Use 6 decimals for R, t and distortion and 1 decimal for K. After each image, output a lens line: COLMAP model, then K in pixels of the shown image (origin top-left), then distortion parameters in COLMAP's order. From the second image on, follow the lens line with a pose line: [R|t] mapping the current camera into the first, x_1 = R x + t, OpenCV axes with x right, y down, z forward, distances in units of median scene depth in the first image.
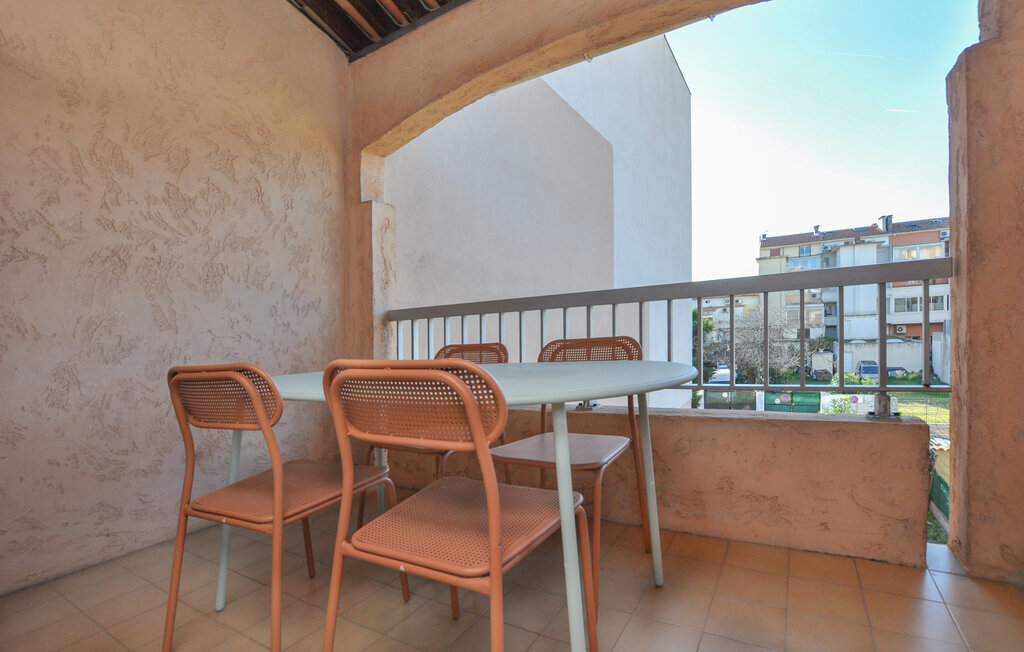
lens RADIAL K [[488.3, 0, 512.0], [0, 488.3, 326.0], [0, 0, 1]] dist [-0.036334, 0.000727]
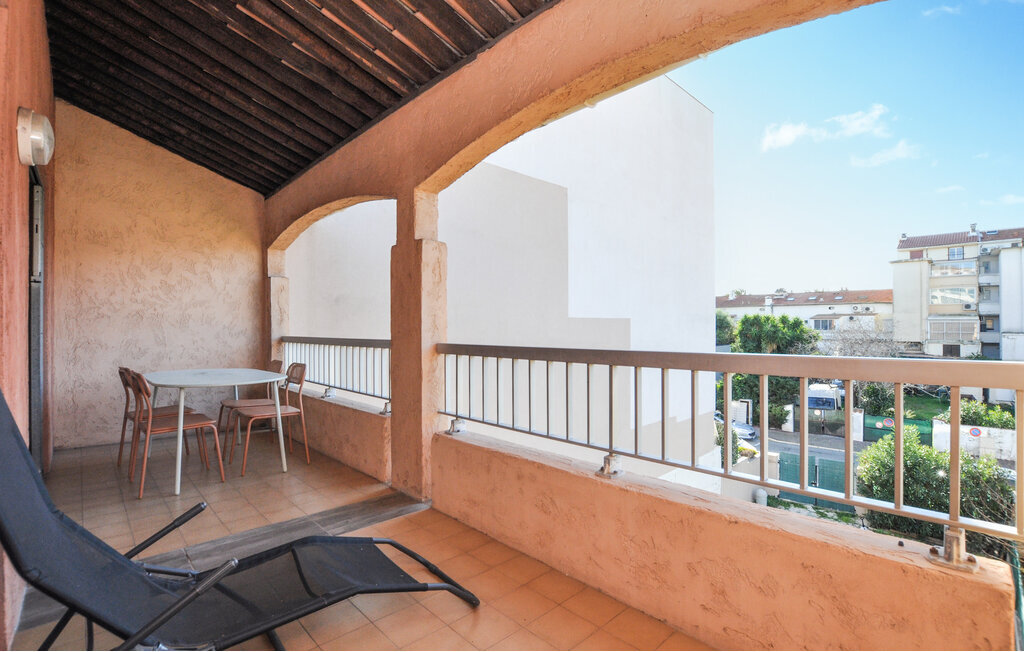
lens RADIAL K [[507.6, 0, 512.0], [0, 507.6, 326.0], [0, 0, 1]] dist [-0.040833, -0.000682]
pose [[0.949776, 0.049952, -0.308919, 1.318872], [-0.043071, 0.998649, 0.029059, -0.186480], [0.309954, -0.014294, 0.950644, -0.594602]]
